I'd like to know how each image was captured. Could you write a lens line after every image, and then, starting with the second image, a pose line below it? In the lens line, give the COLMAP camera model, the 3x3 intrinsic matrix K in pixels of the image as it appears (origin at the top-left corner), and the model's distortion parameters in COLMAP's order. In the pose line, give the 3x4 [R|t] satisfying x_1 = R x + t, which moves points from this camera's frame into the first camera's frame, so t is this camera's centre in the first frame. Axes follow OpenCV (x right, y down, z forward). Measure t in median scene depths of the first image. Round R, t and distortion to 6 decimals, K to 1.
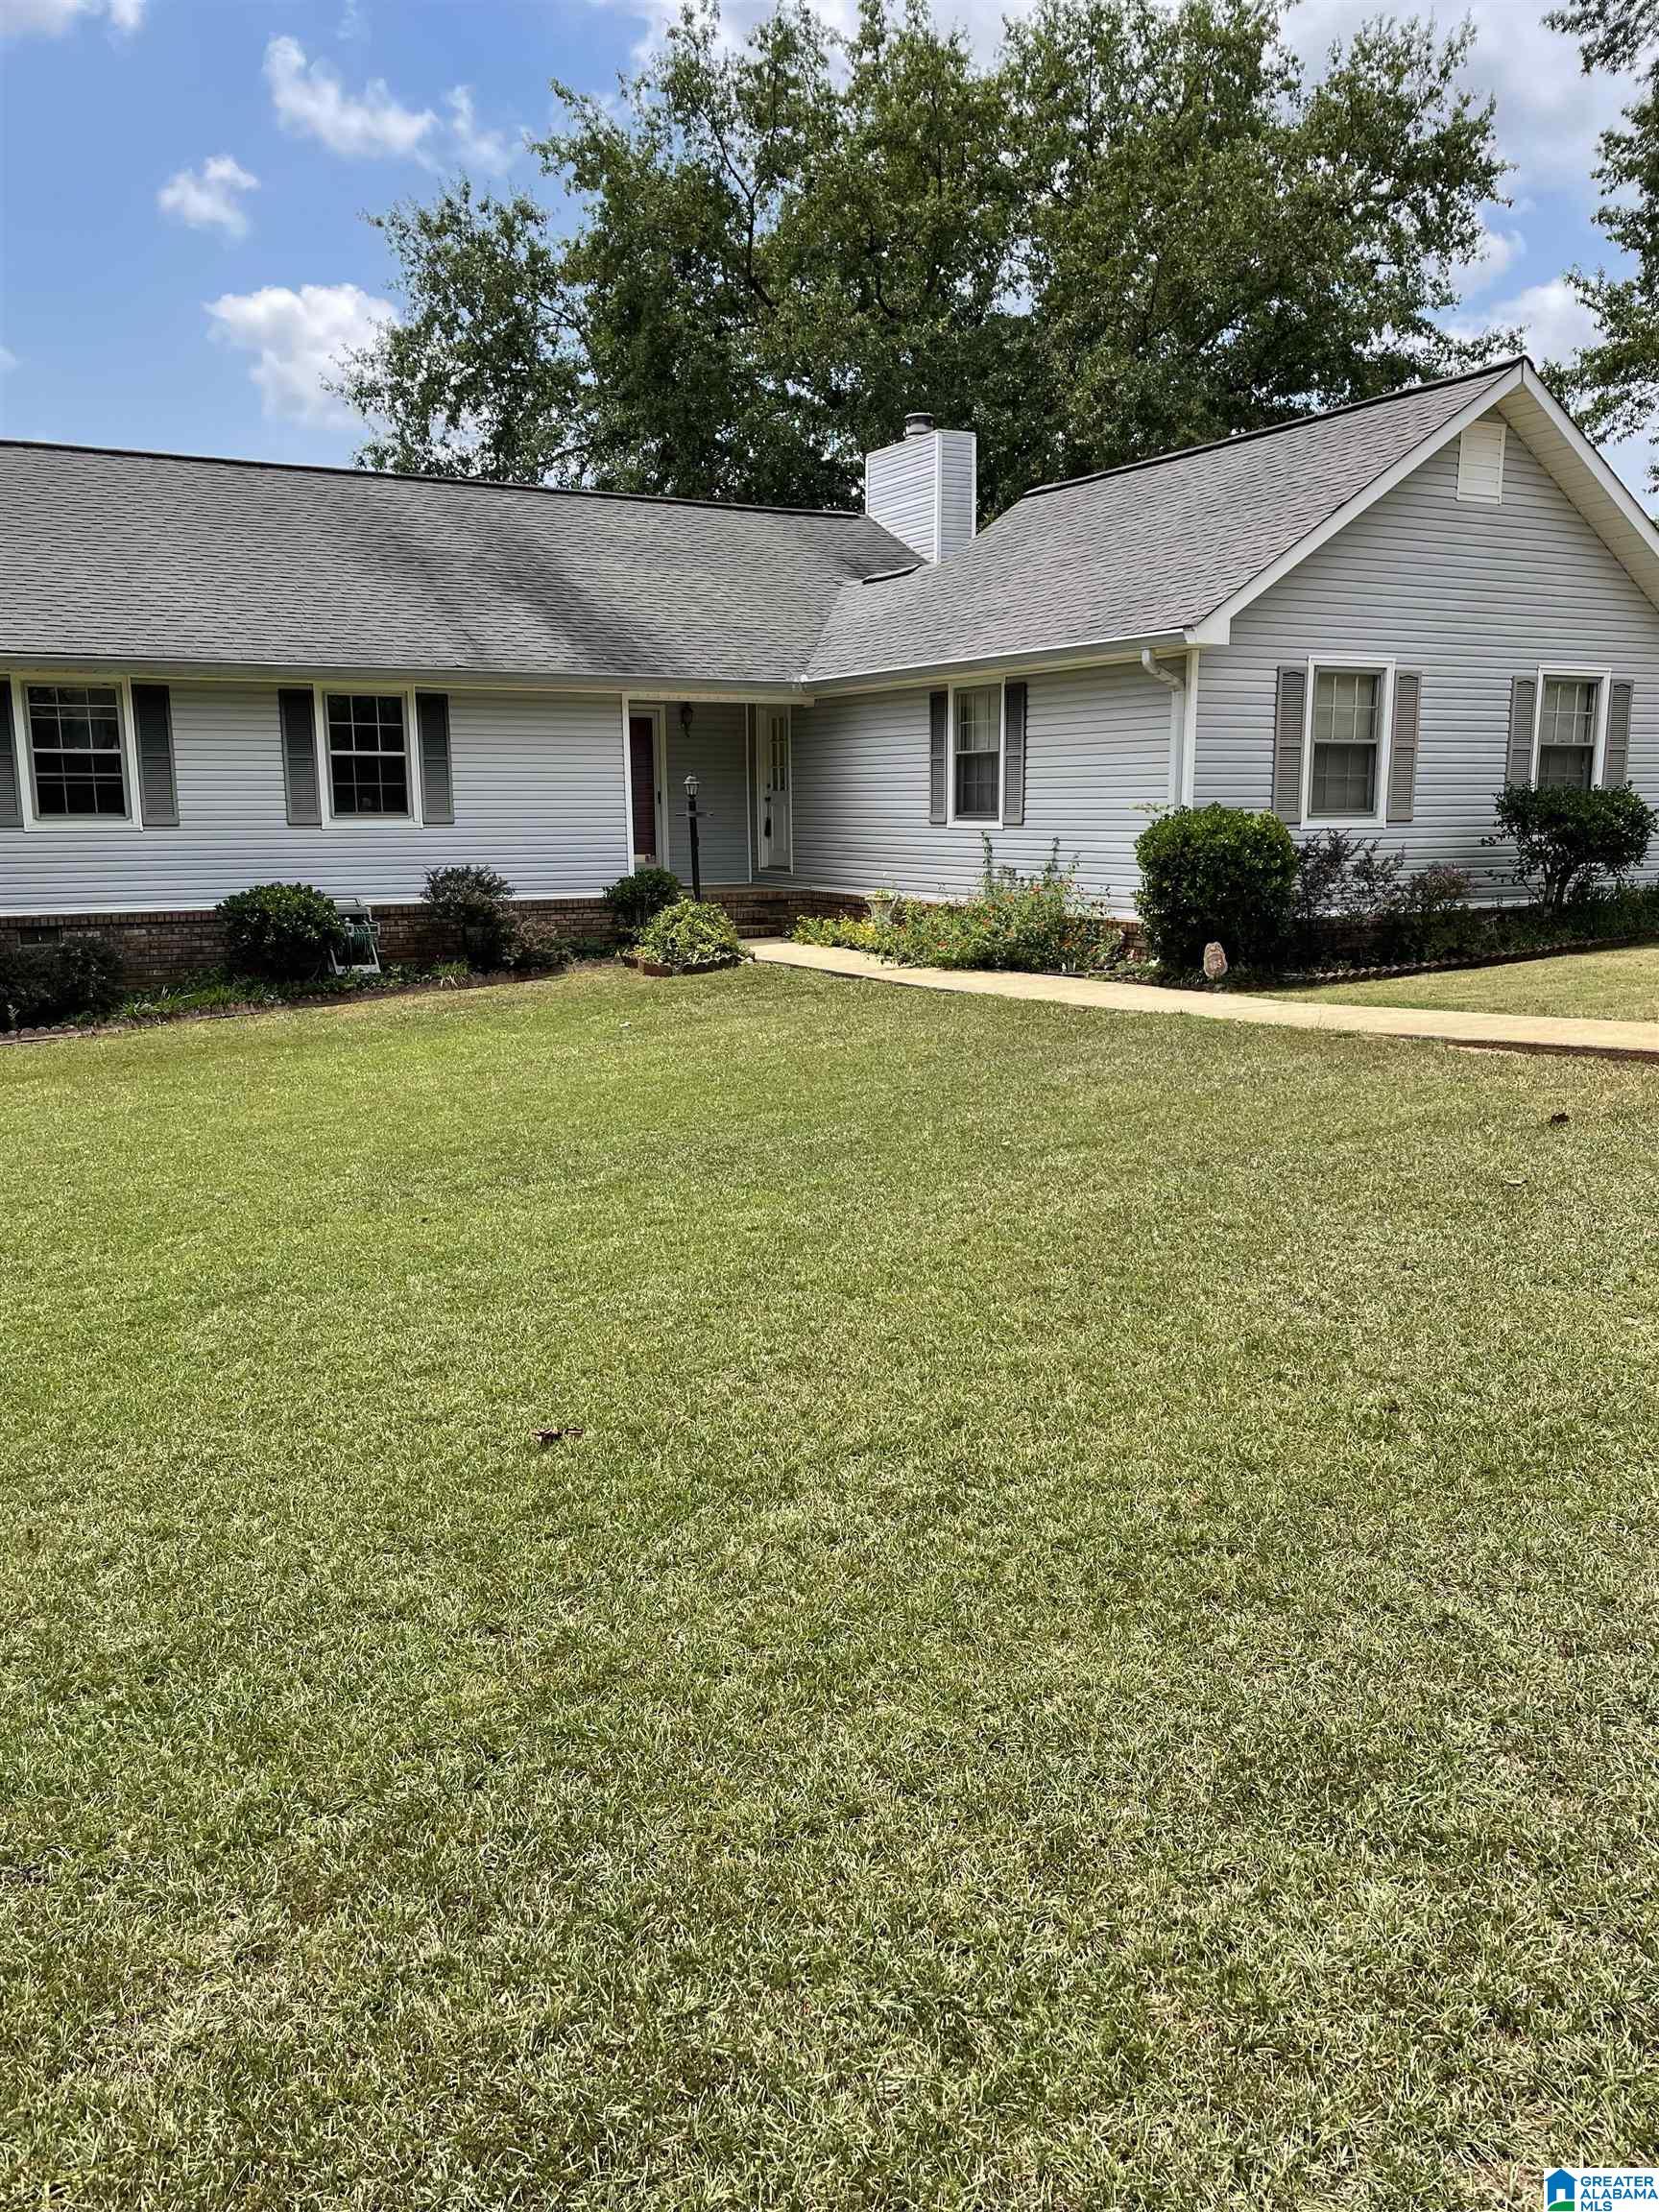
lens RADIAL K [[1684.7, 0, 842.6], [0, 1684.7, 1102.4], [0, 0, 1]] dist [0.074409, -0.094132]
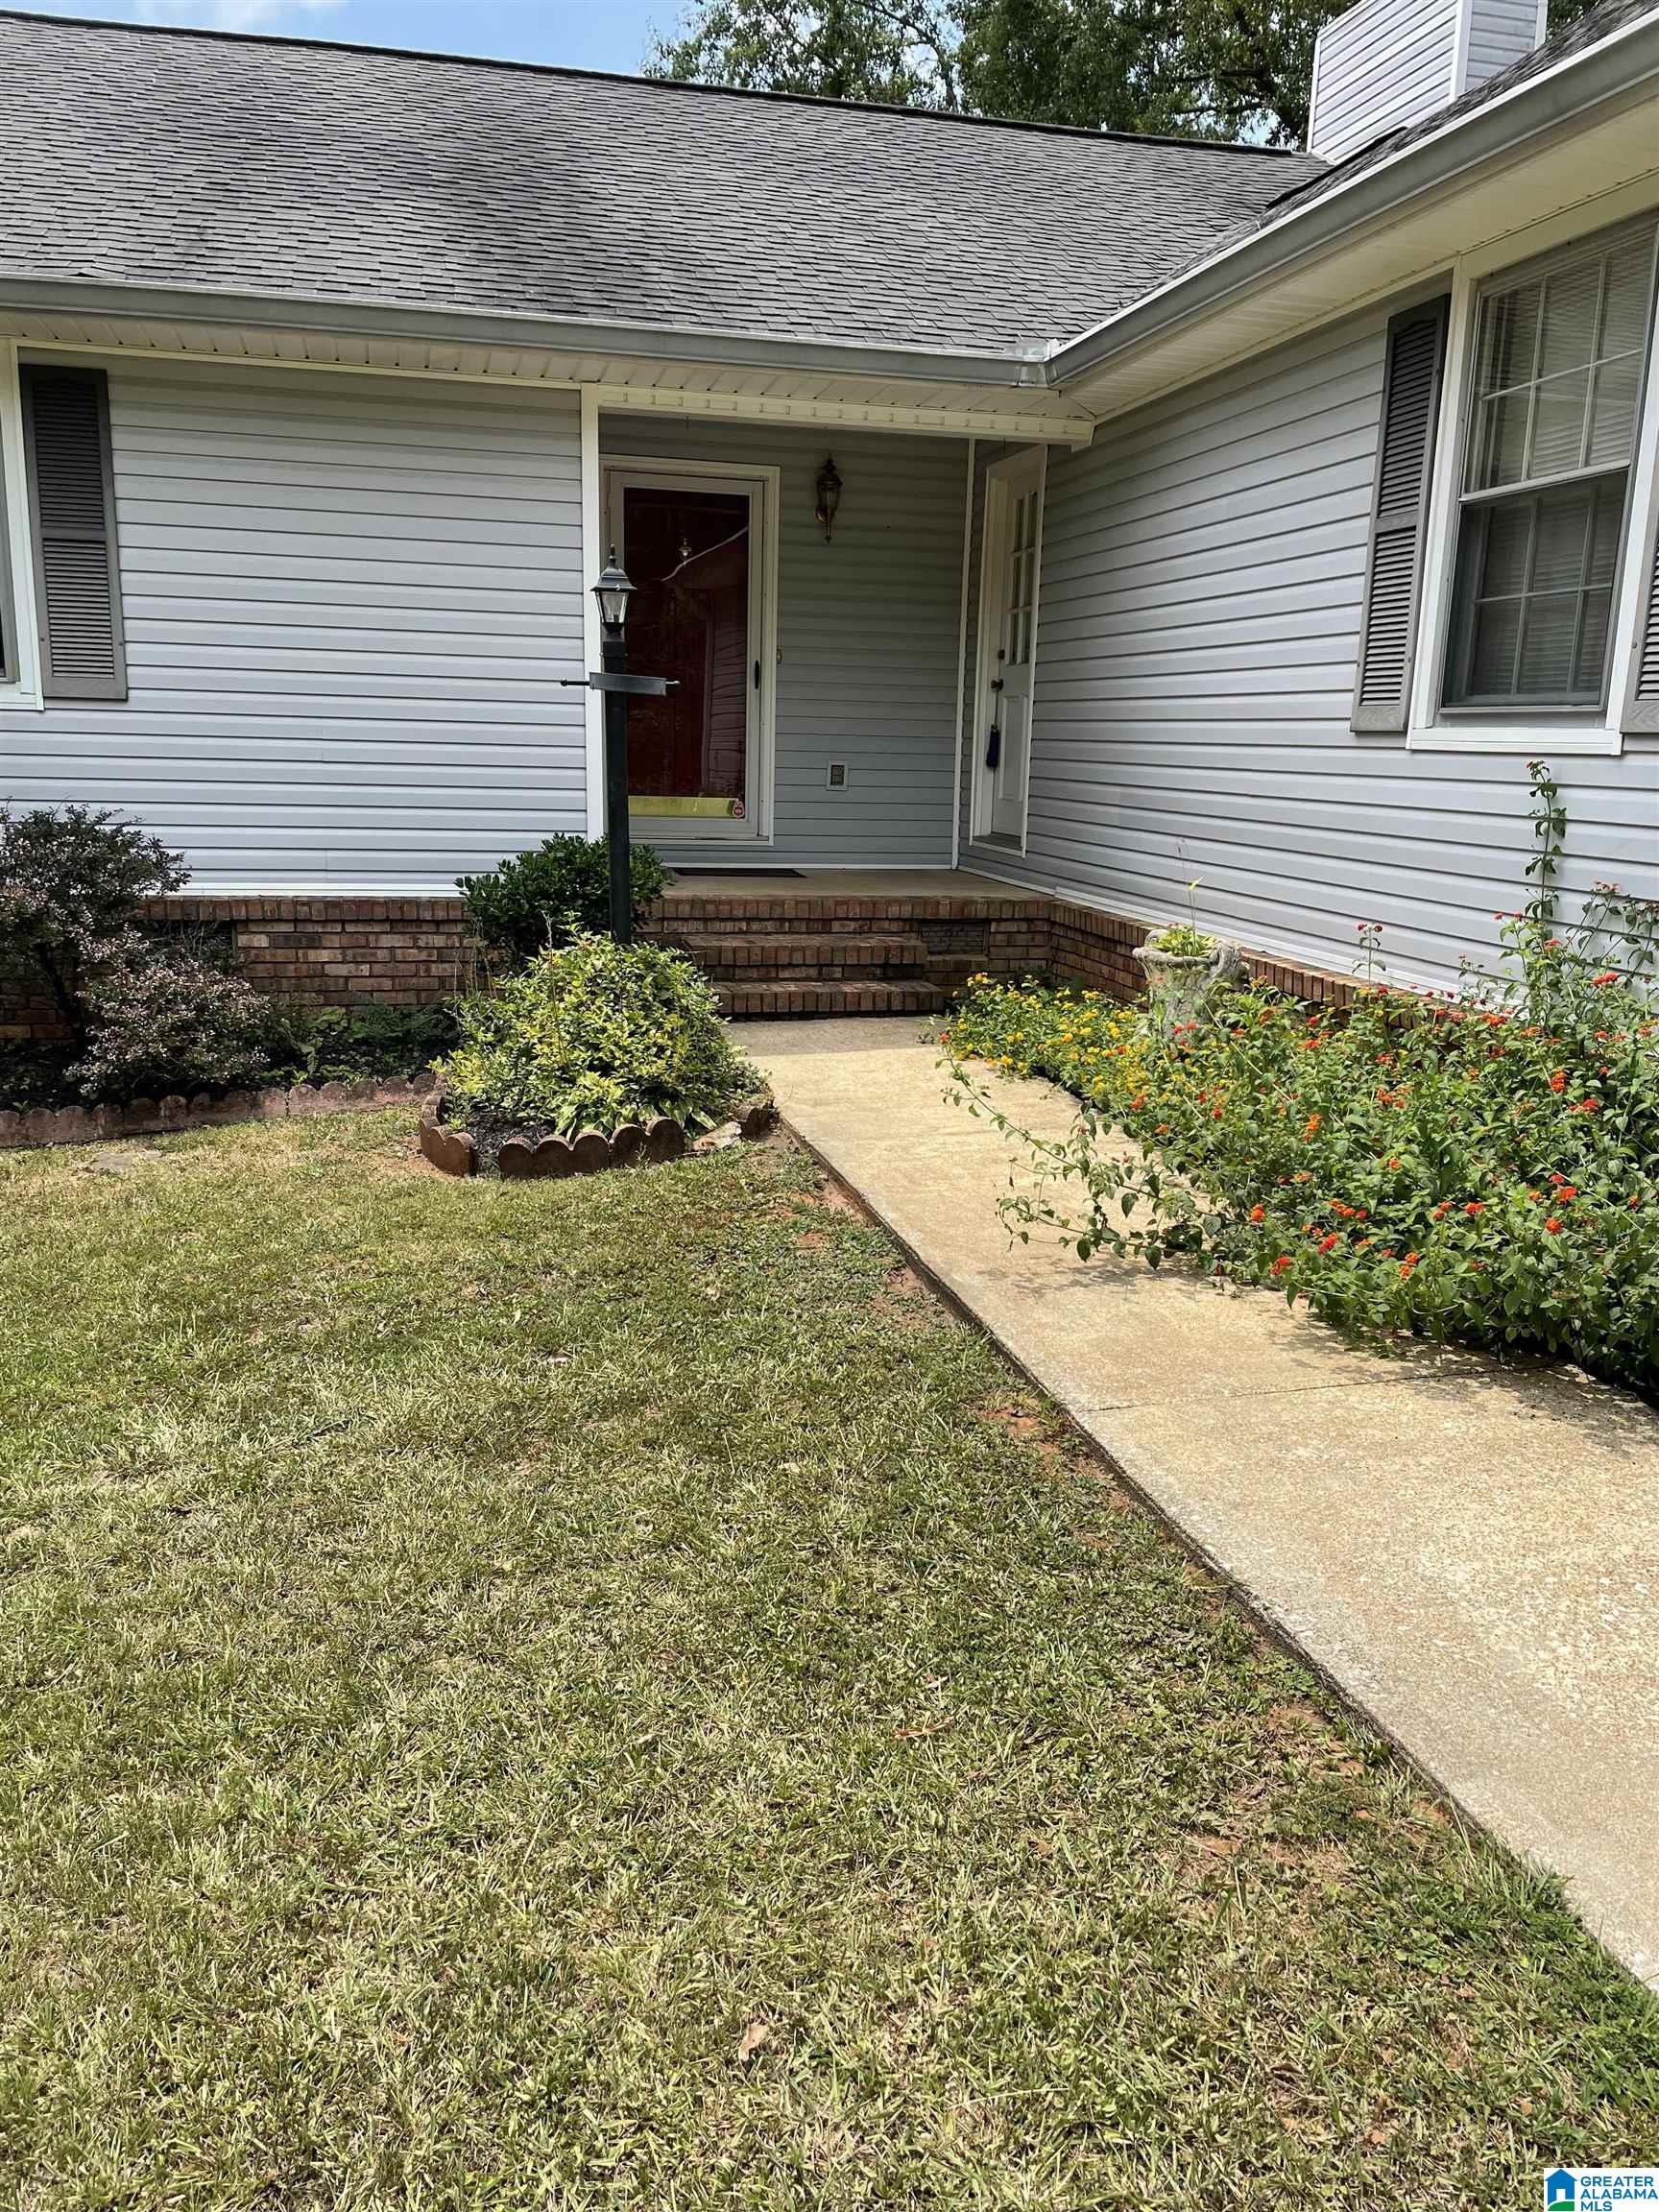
lens RADIAL K [[1684.7, 0, 826.8], [0, 1684.7, 1090.4], [0, 0, 1]] dist [0.074409, -0.094132]
pose [[0.963340, 0.083519, -0.254954, 0.044879], [-0.076357, 0.996361, 0.037880, -0.105105], [0.257190, -0.017024, 0.966211, 0.679311]]
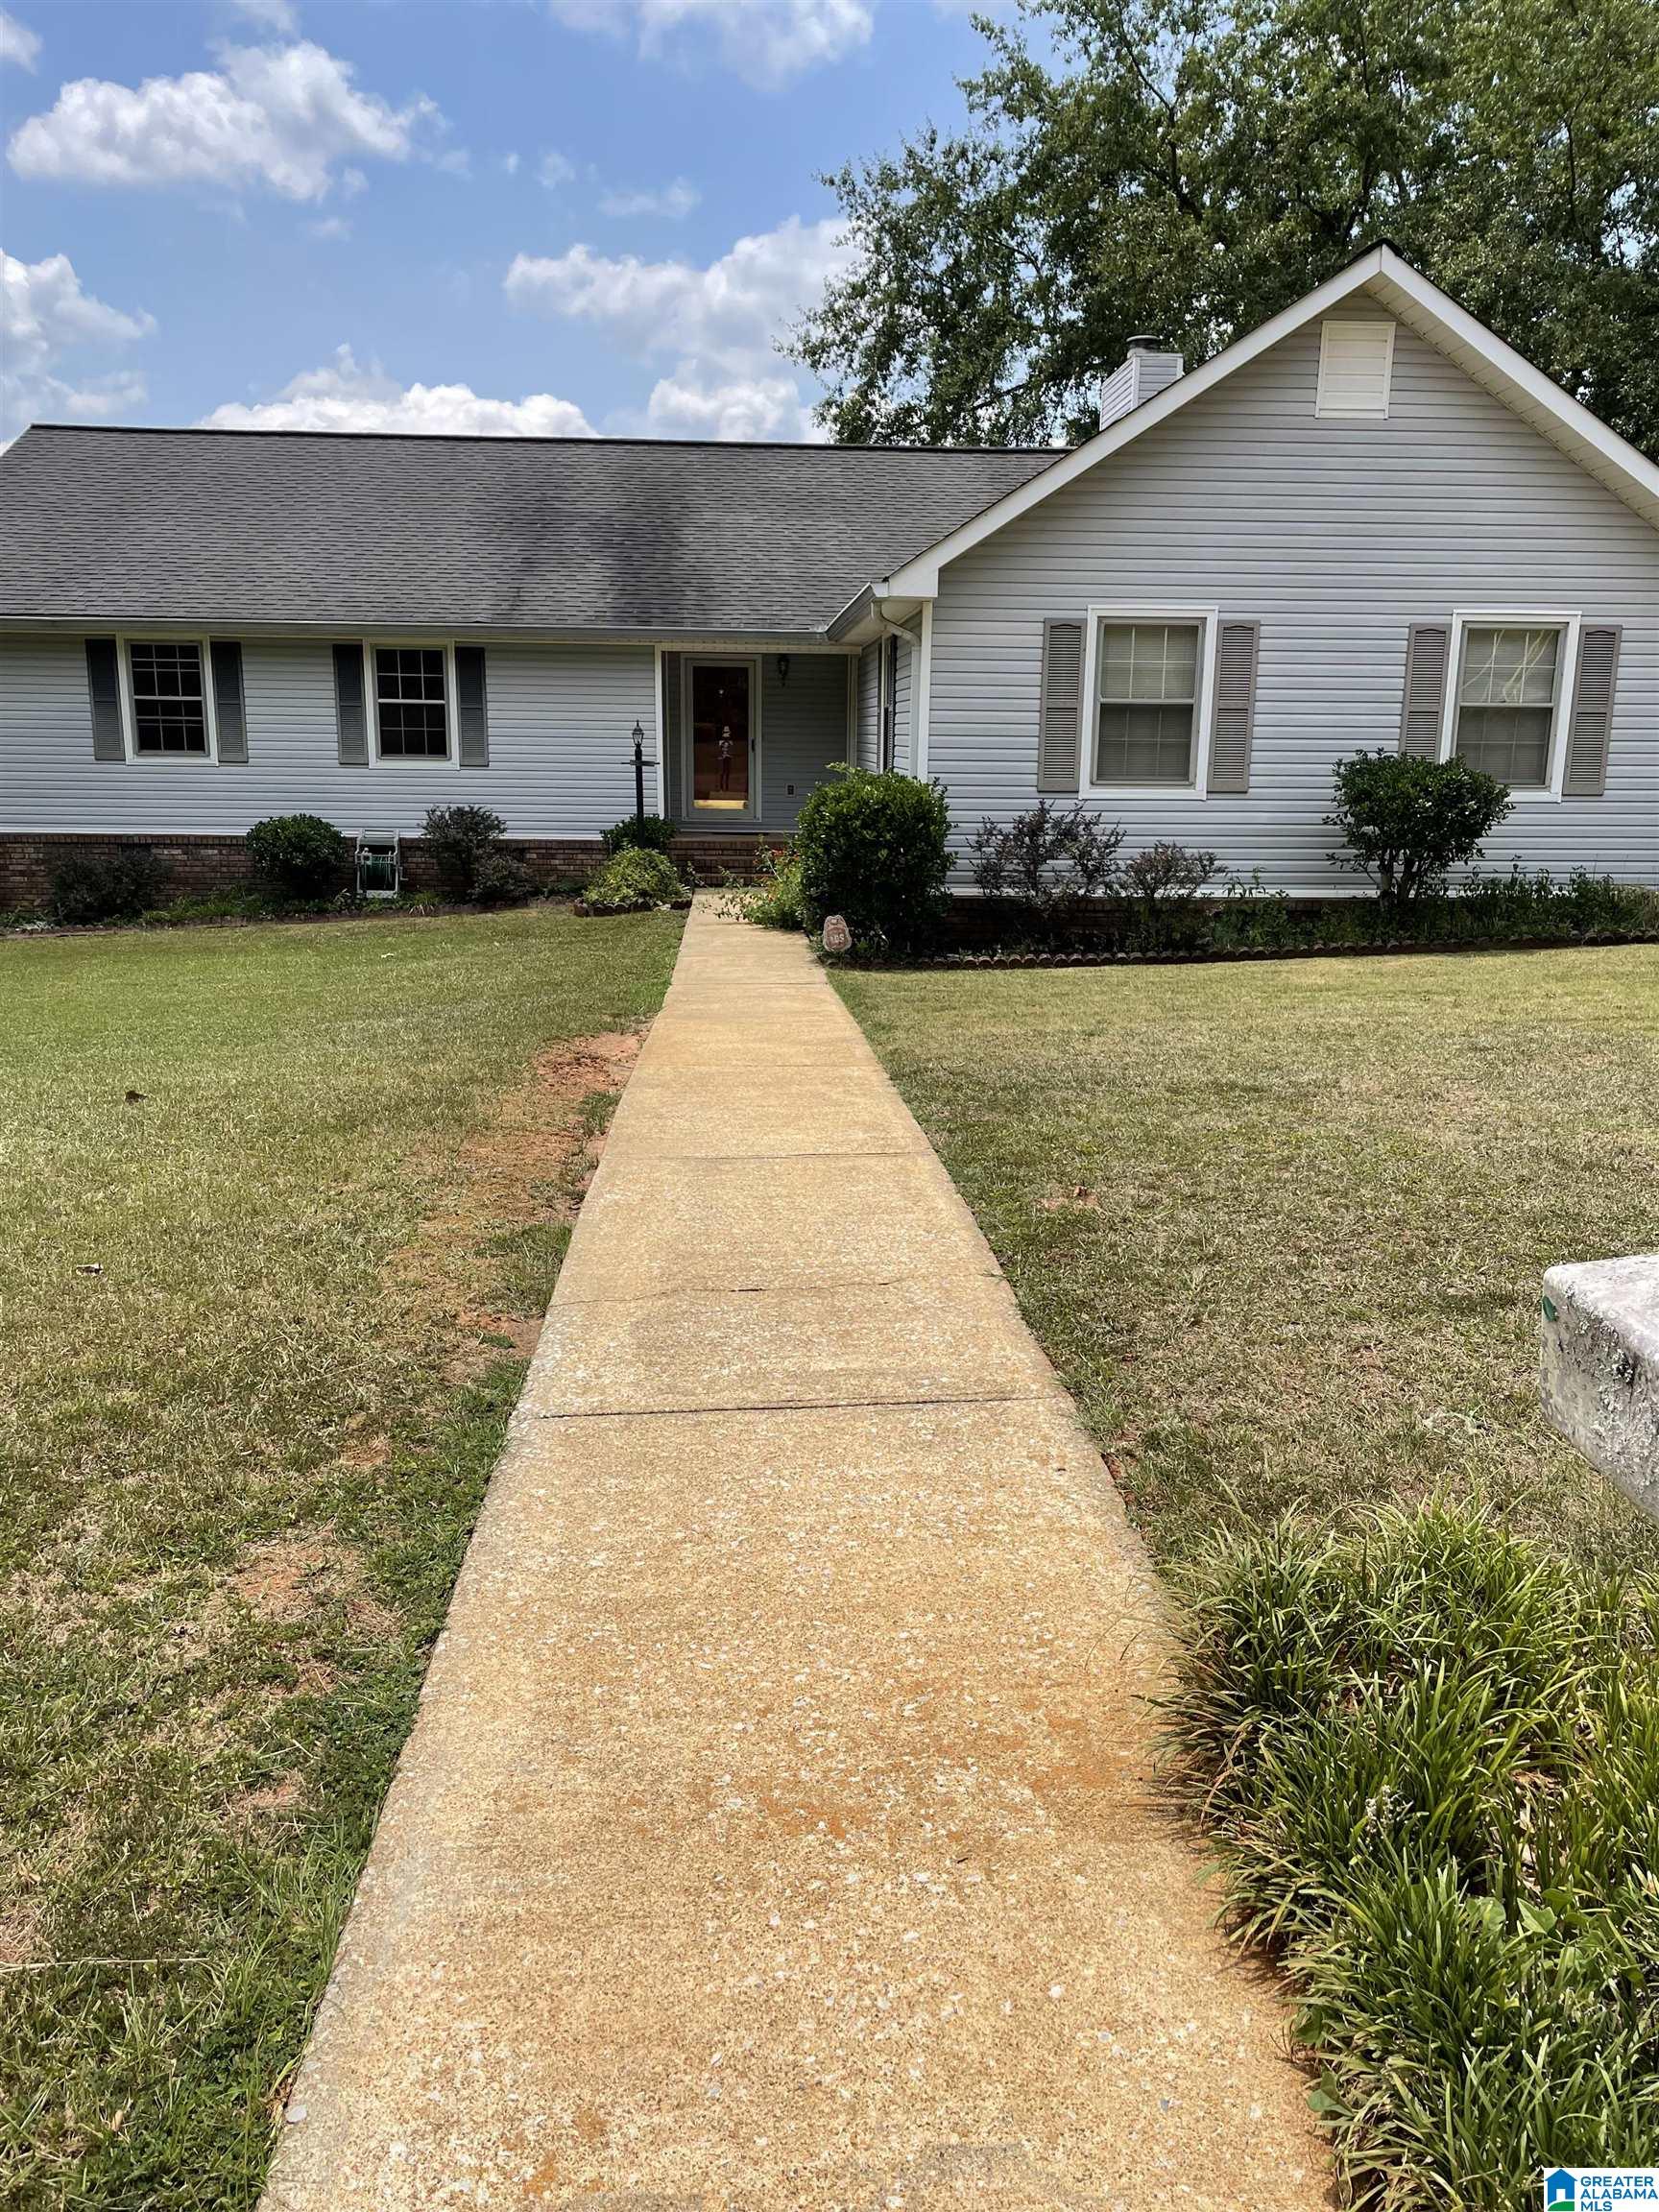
lens RADIAL K [[1684.7, 0, 836.1], [0, 1684.7, 1113.9], [0, 0, 1]] dist [0.074409, -0.094132]
pose [[0.900999, 0.111560, -0.419233, 0.480874], [-0.093976, 0.993615, 0.062437, -0.032107], [0.423521, -0.016858, 0.905729, 0.101835]]
